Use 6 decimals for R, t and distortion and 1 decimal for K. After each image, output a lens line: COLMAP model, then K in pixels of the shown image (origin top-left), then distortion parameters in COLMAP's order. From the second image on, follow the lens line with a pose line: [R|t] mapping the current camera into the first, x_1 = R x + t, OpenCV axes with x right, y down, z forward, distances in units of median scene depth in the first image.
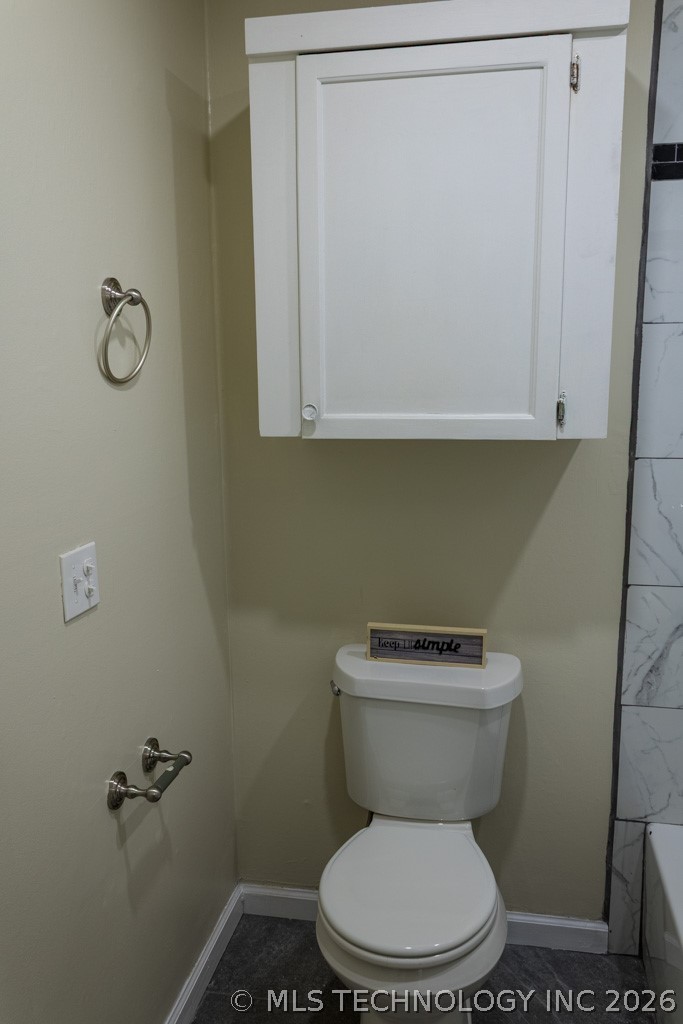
lens RADIAL K [[824.3, 0, 345.1], [0, 824.3, 506.9], [0, 0, 1]] dist [0.021750, -0.017355]
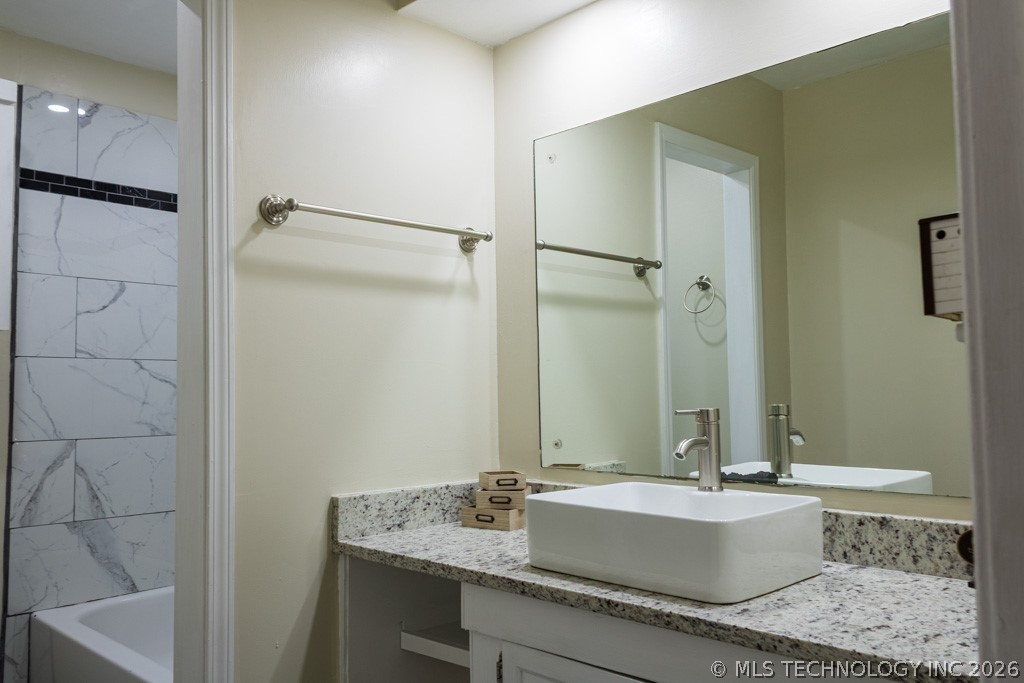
lens RADIAL K [[824.3, 0, 507.1], [0, 824.3, 340.4], [0, 0, 1]] dist [0.021750, -0.017355]
pose [[0.547197, 0.054086, 0.835255, -0.433576], [0.150527, 0.975281, -0.161767, 0.296168], [-0.823357, 0.214247, 0.525529, -0.564578]]
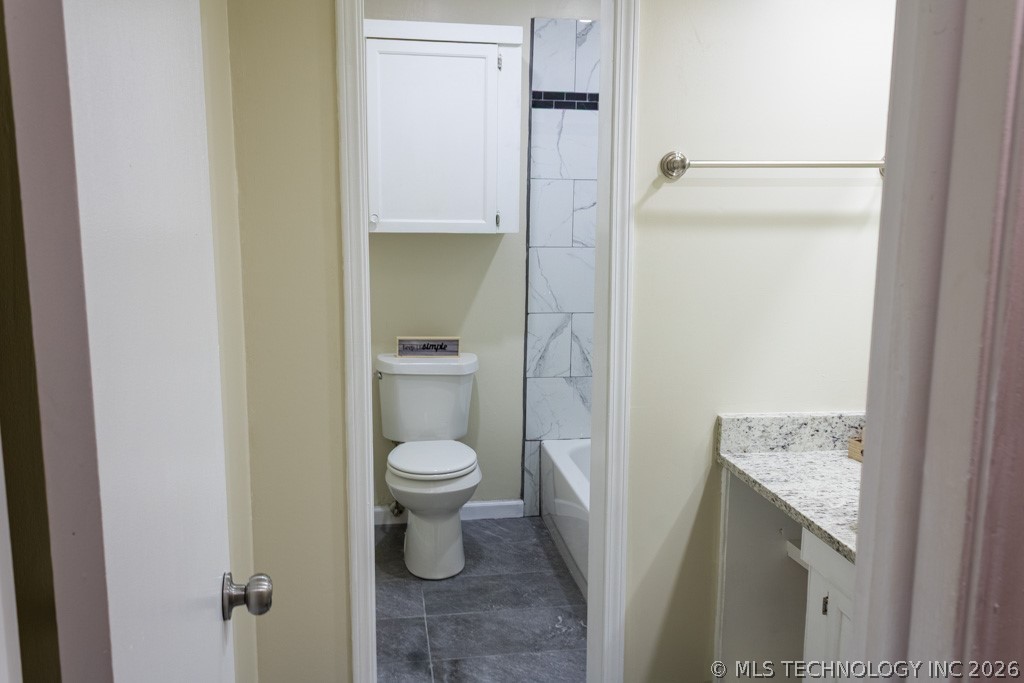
lens RADIAL K [[824.3, 0, 504.2], [0, 824.3, 344.6], [0, 0, 1]] dist [0.021750, -0.017355]
pose [[0.941319, -0.033530, 0.335849, -0.366987], [0.038807, 0.999206, -0.009012, 0.186247], [-0.335280, 0.021516, 0.941873, -0.811871]]
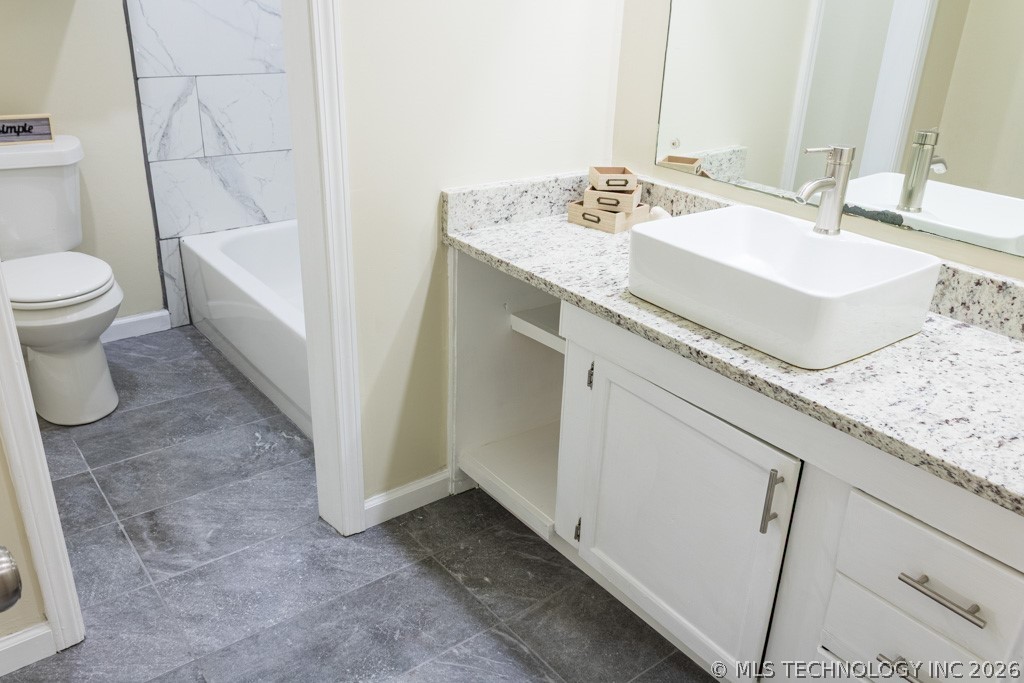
lens RADIAL K [[824.3, 0, 505.5], [0, 824.3, 344.6], [0, 0, 1]] dist [0.021750, -0.017355]
pose [[0.660704, -0.277534, 0.697456, -0.414278], [0.087092, 0.951208, 0.296005, 0.171394], [-0.745577, -0.134829, 0.652638, -0.571207]]
